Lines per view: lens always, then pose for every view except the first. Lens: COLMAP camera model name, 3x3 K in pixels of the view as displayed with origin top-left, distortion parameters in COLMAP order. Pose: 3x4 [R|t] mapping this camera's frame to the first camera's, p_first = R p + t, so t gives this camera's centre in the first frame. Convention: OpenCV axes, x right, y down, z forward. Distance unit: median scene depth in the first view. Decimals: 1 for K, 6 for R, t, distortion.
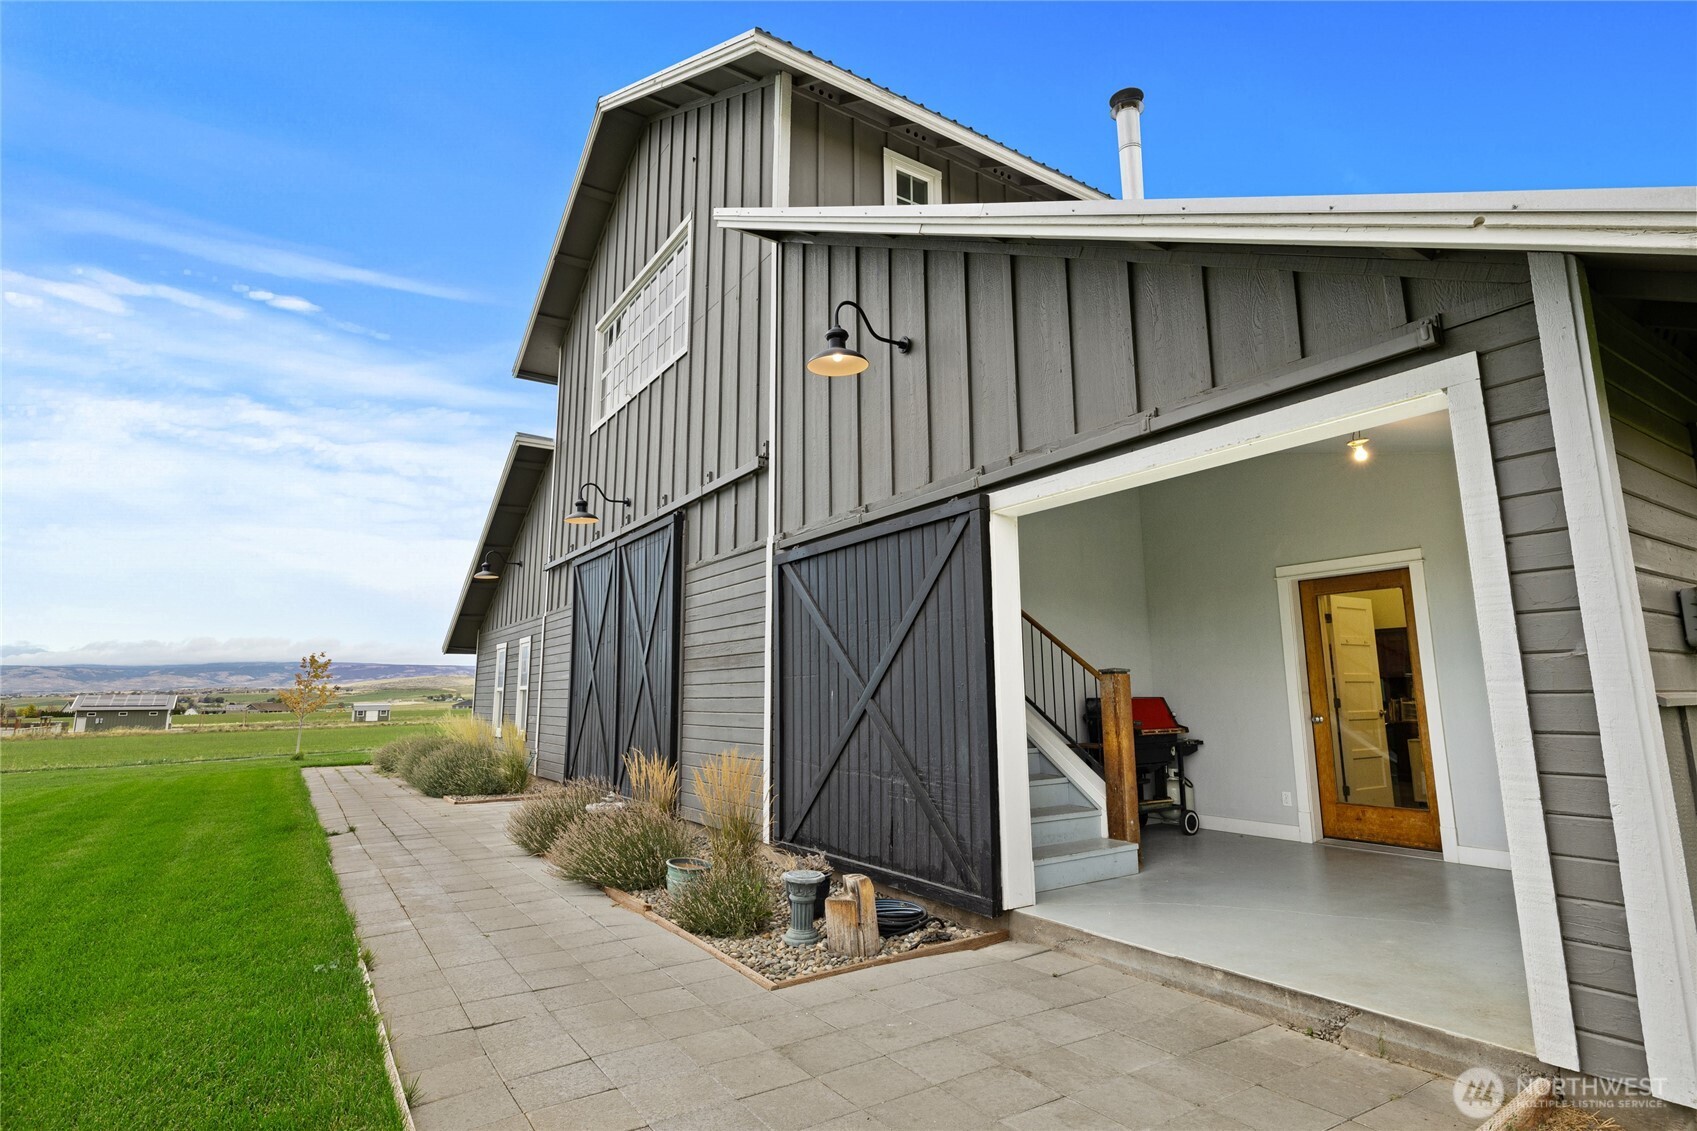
lens RADIAL K [[849.5, 0, 847.9], [0, 849.5, 557.2], [0, 0, 1]] dist [-0.001386, -0.000351]
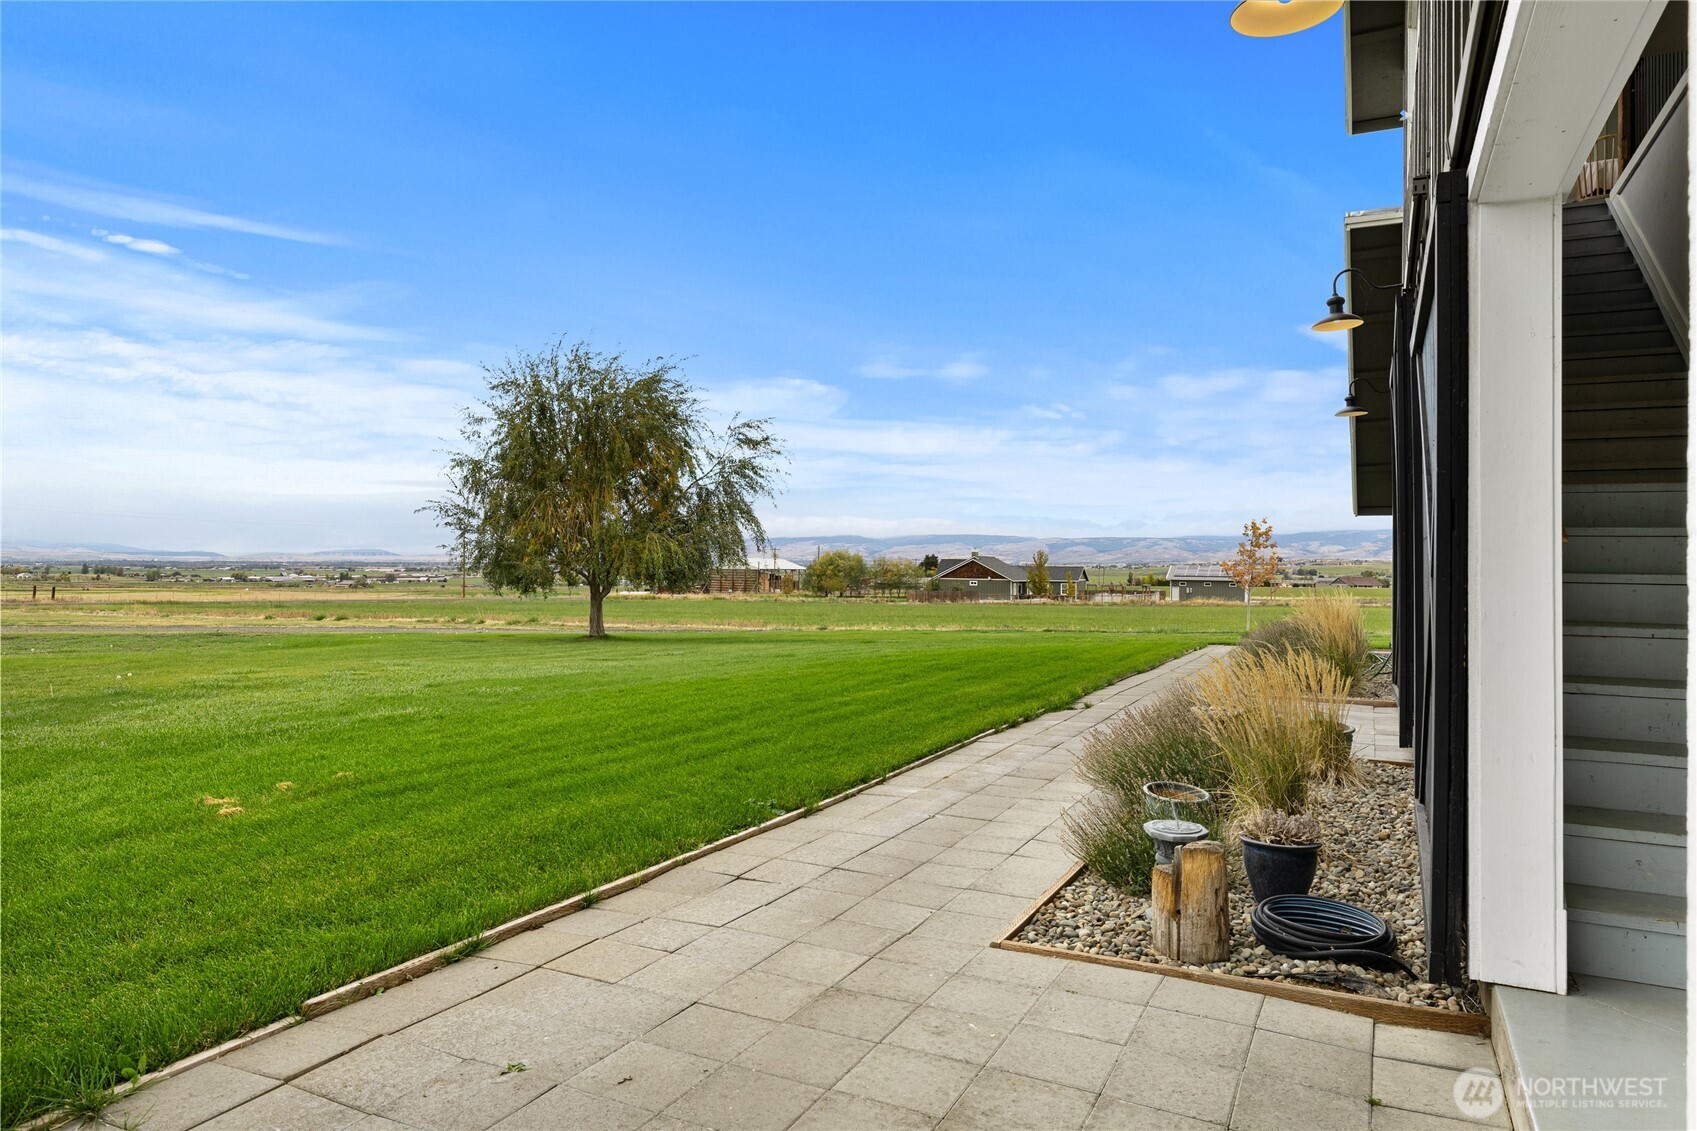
lens RADIAL K [[1069.6, 0, 840.8], [0, 1069.6, 558.8], [0, 0, 1]] dist [-0.004485, -0.001054]
pose [[0.500768, 0.005356, -0.865565, 0.381471], [0.125376, 0.988986, 0.078655, 0.041286], [0.856453, -0.147909, 0.494582, 0.261641]]
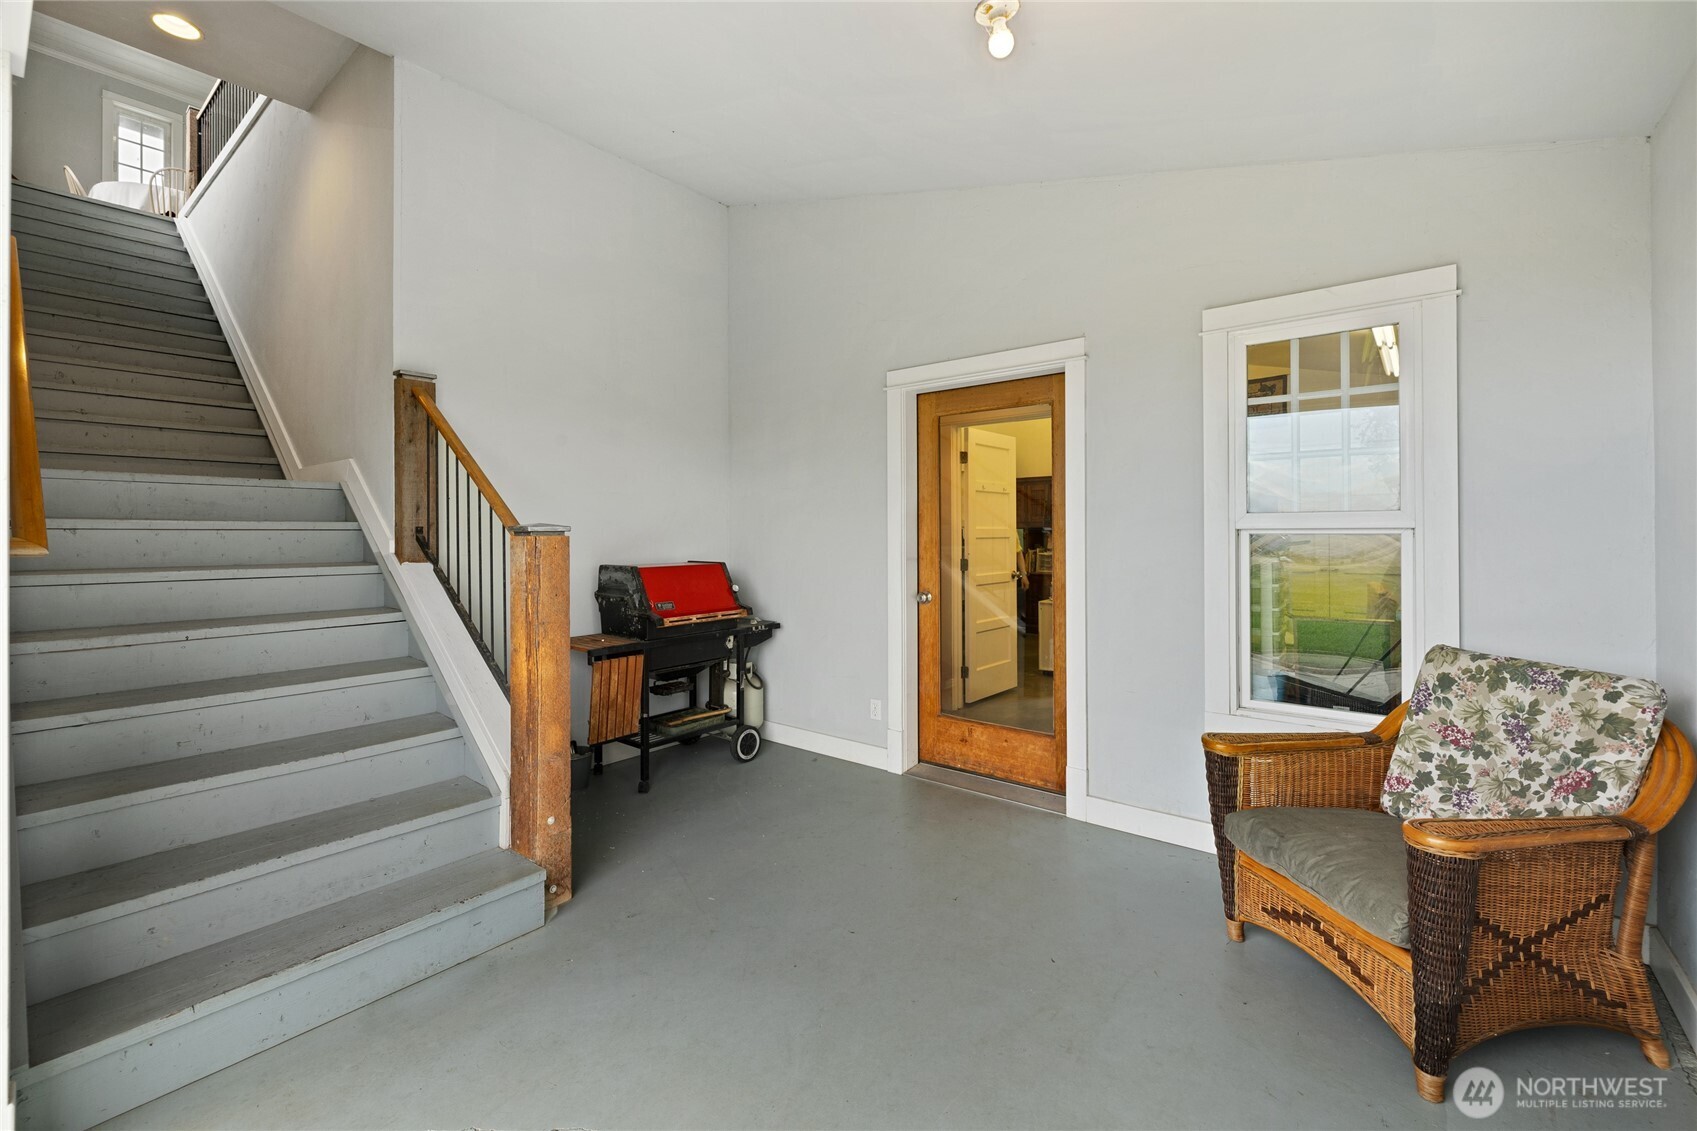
lens RADIAL K [[741.0, 0, 823.3], [0, 741.0, 528.8], [0, 0, 1]] dist [-0.008606, -0.000391]
pose [[0.958932, 0.009249, 0.283485, 0.306189], [-0.053803, 0.987253, 0.149786, 0.051250], [-0.278486, -0.158887, 0.947207, 0.467591]]
